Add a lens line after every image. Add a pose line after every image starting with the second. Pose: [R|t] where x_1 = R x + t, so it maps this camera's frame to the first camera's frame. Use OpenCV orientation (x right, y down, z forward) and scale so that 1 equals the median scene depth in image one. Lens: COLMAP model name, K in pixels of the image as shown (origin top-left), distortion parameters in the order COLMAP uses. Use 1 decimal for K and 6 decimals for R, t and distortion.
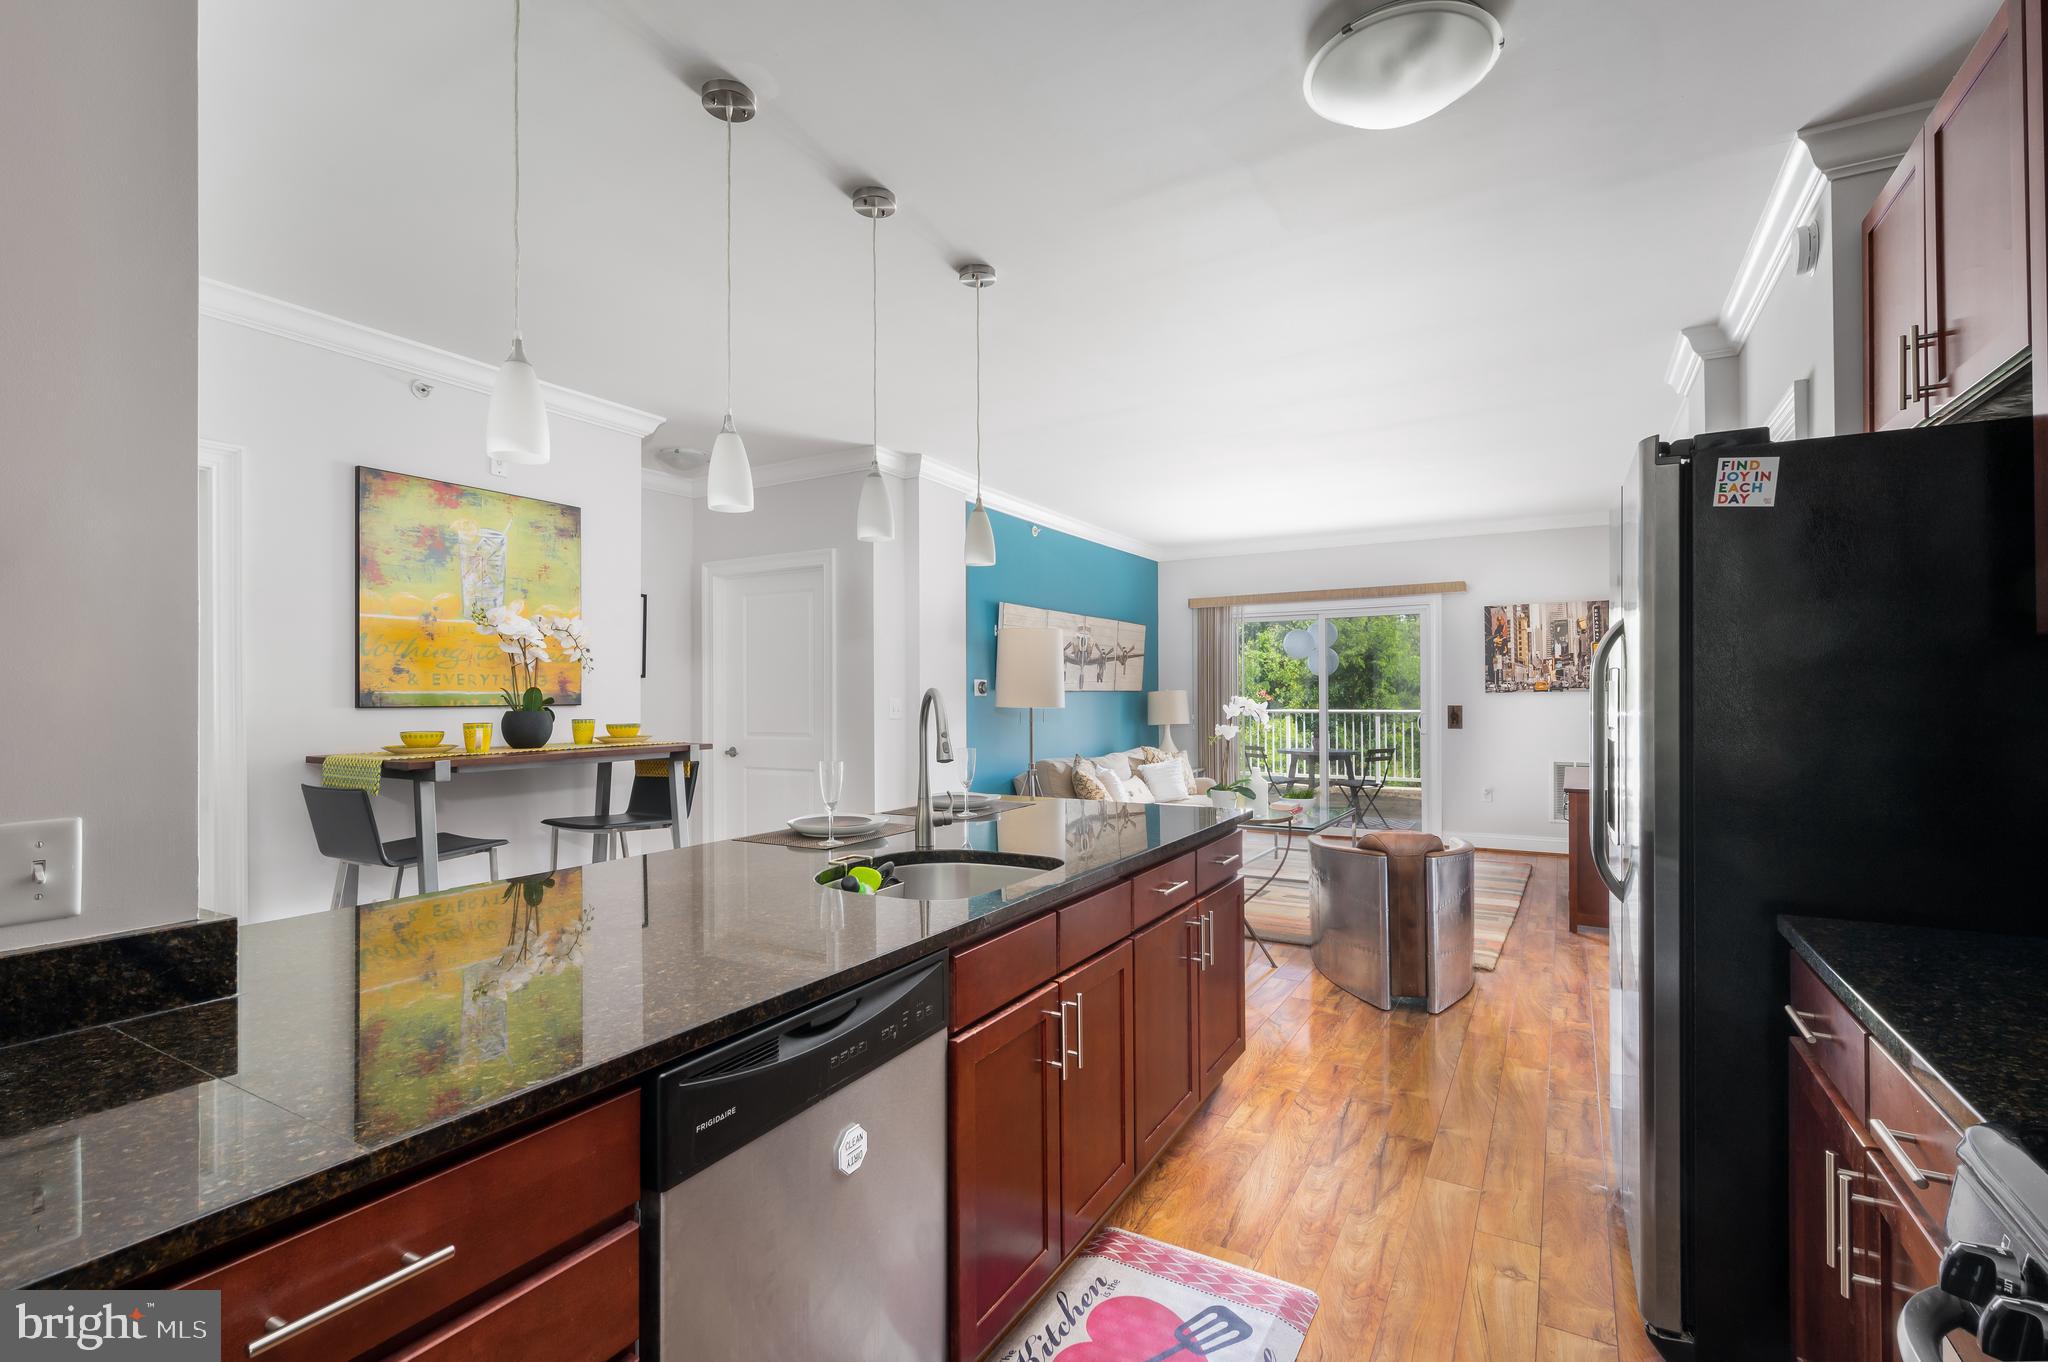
lens RADIAL K [[916.4, 0, 1016.6], [0, 916.4, 659.0], [0, 0, 1]] dist [-0.001543, -0.000733]
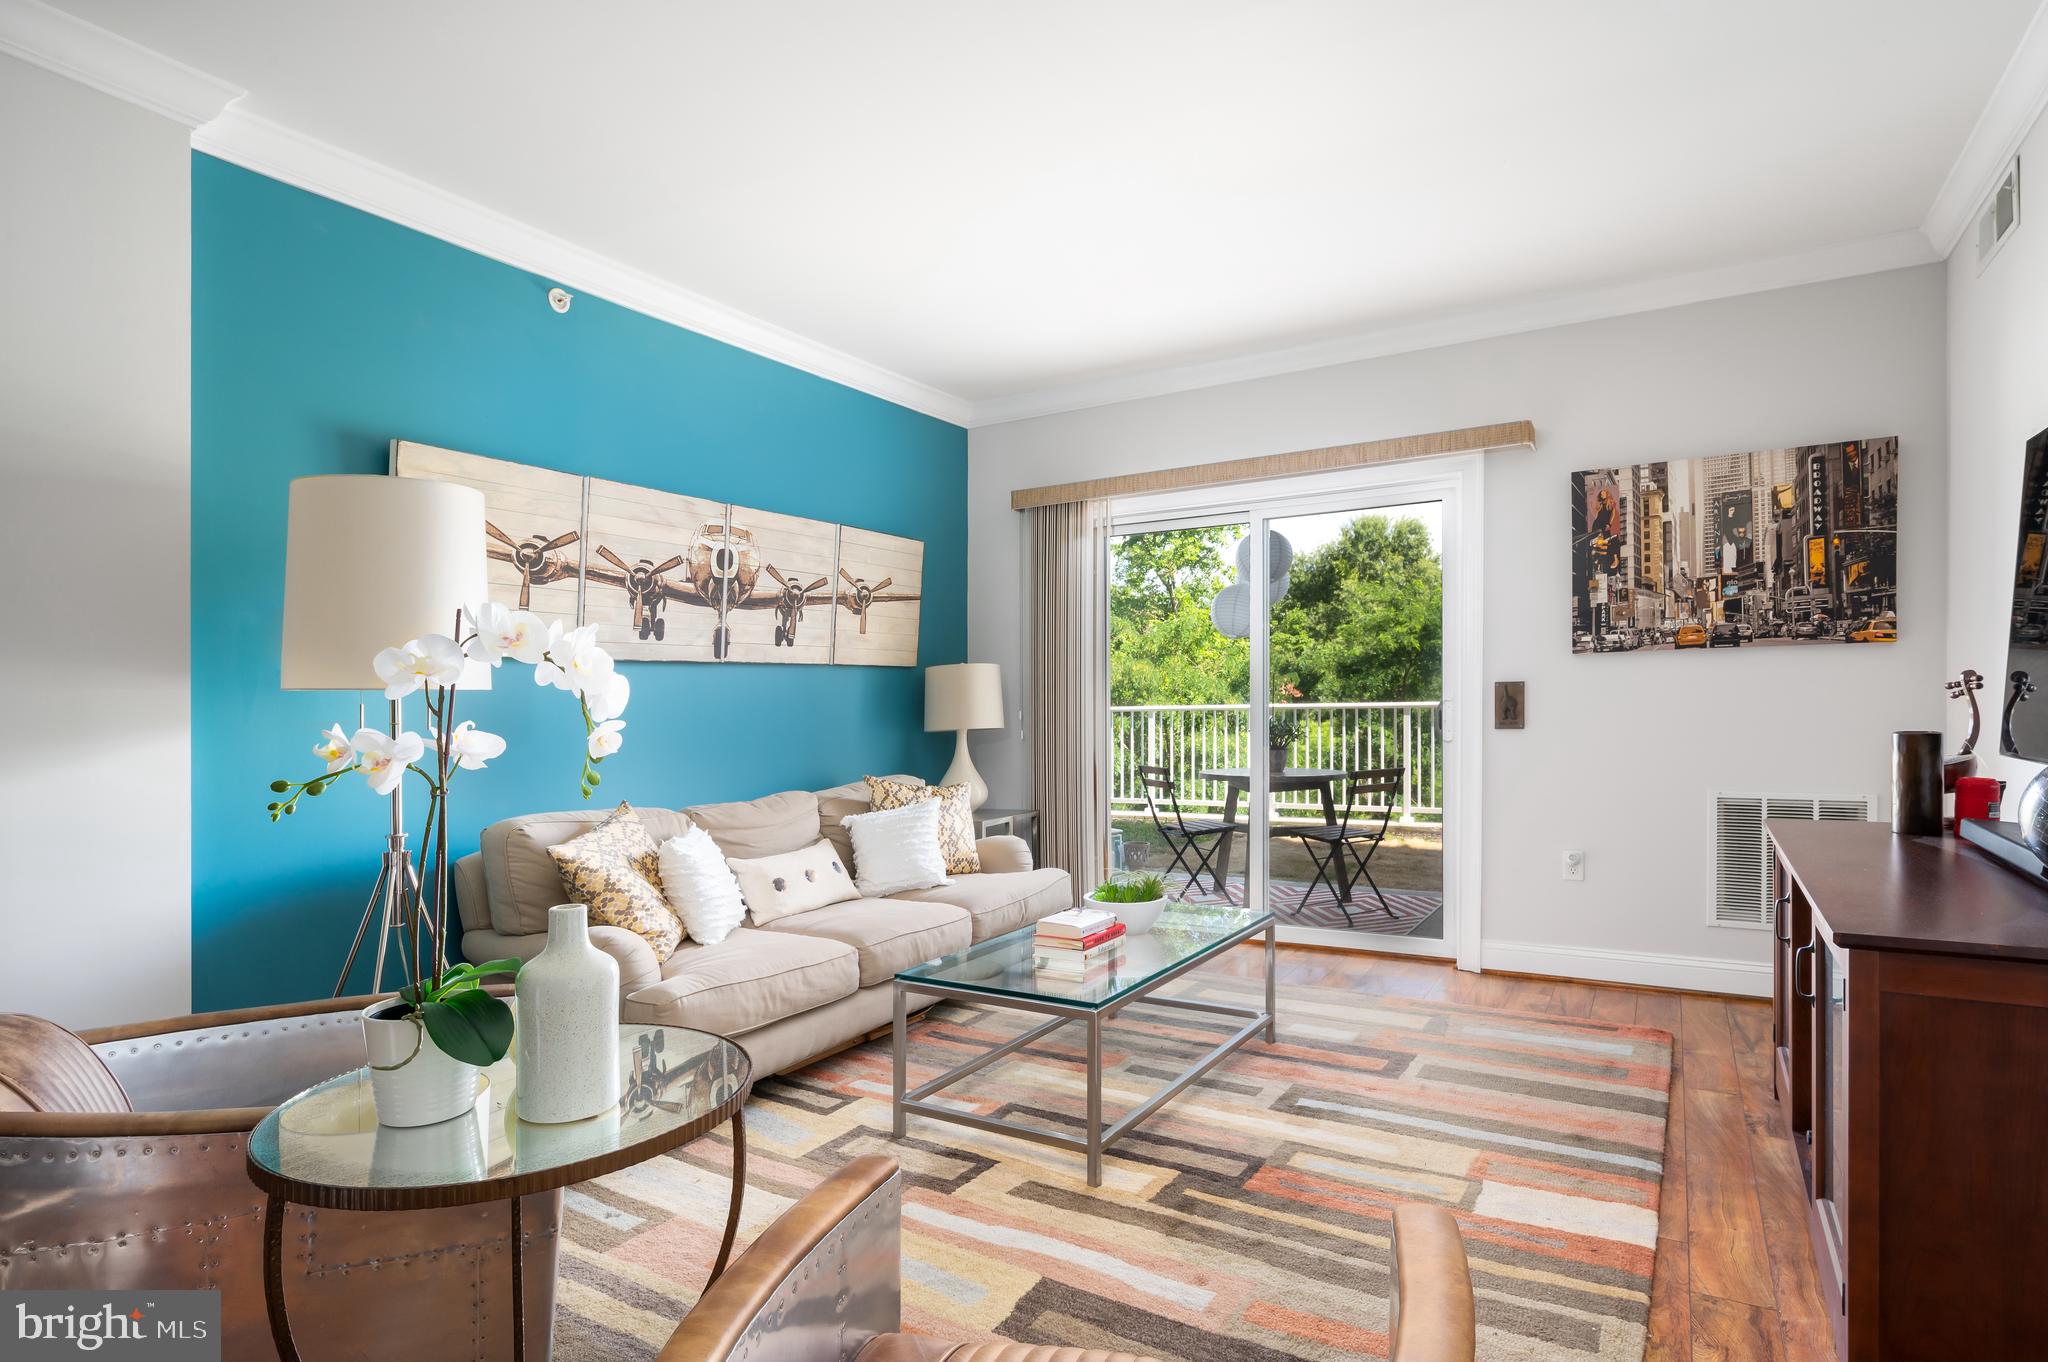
lens RADIAL K [[1067.6, 0, 1029.1], [0, 1067.6, 701.6], [0, 0, 1]] dist [-0.000563, -0.000962]
pose [[0.999875, -0.015342, -0.003802, 0.230887], [0.015492, 0.998943, 0.043276, 0.033574], [0.003134, -0.043330, 0.999056, 0.443275]]
